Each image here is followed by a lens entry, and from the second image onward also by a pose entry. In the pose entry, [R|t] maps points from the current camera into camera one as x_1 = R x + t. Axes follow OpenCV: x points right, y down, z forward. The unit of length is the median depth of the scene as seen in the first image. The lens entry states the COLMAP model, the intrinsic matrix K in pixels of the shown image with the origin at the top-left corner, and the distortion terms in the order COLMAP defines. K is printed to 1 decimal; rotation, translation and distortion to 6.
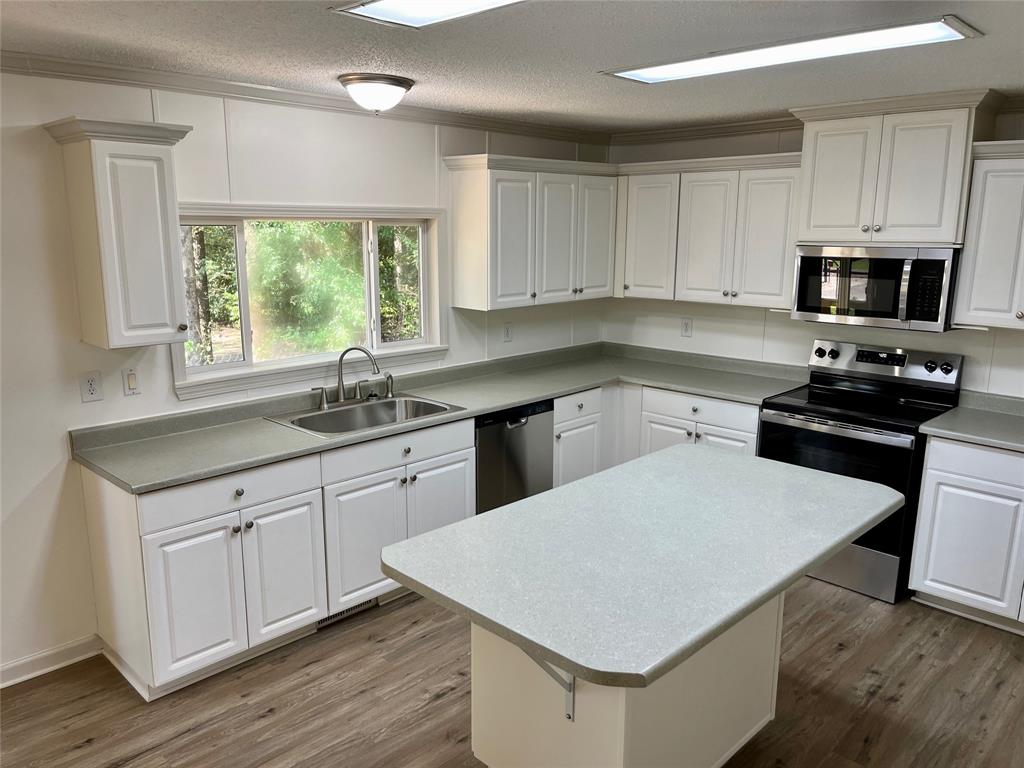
lens RADIAL K [[778.5, 0, 512.0], [0, 778.5, 384.0], [0, 0, 1]] dist [0.083864, -0.123805]
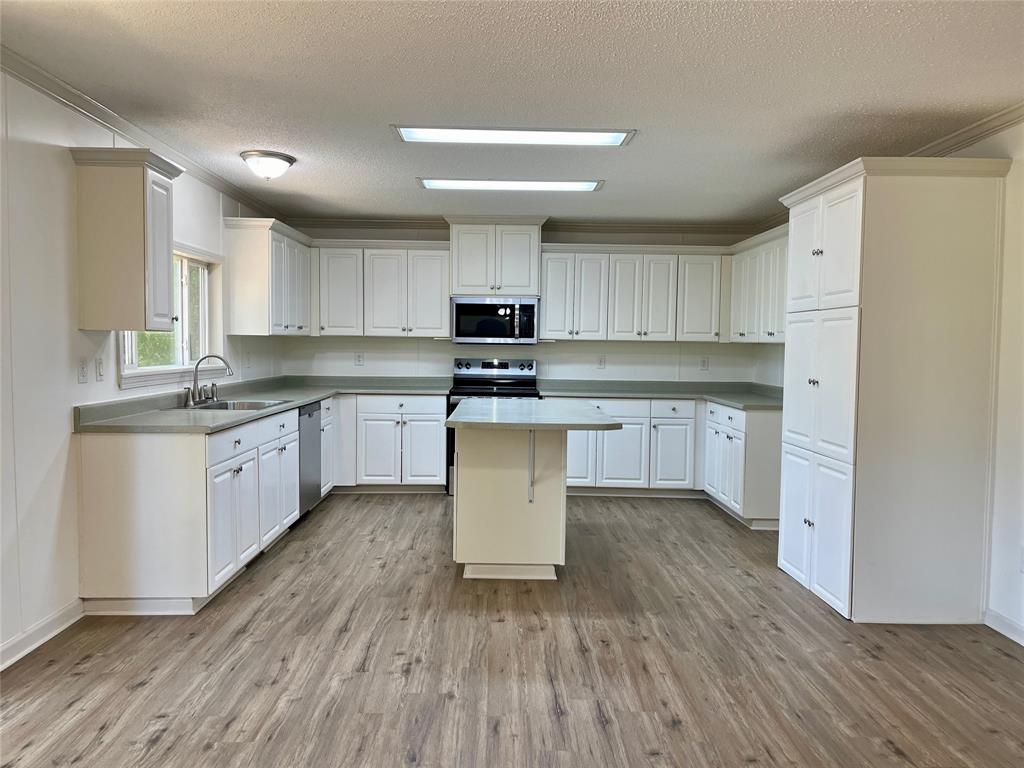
lens RADIAL K [[778.5, 0, 512.0], [0, 778.5, 384.0], [0, 0, 1]] dist [0.083864, -0.123805]
pose [[0.700295, -0.031146, 0.713174, -0.741508], [0.135403, 0.986707, -0.089866, 0.171671], [-0.700895, 0.159499, 0.695203, -0.192754]]
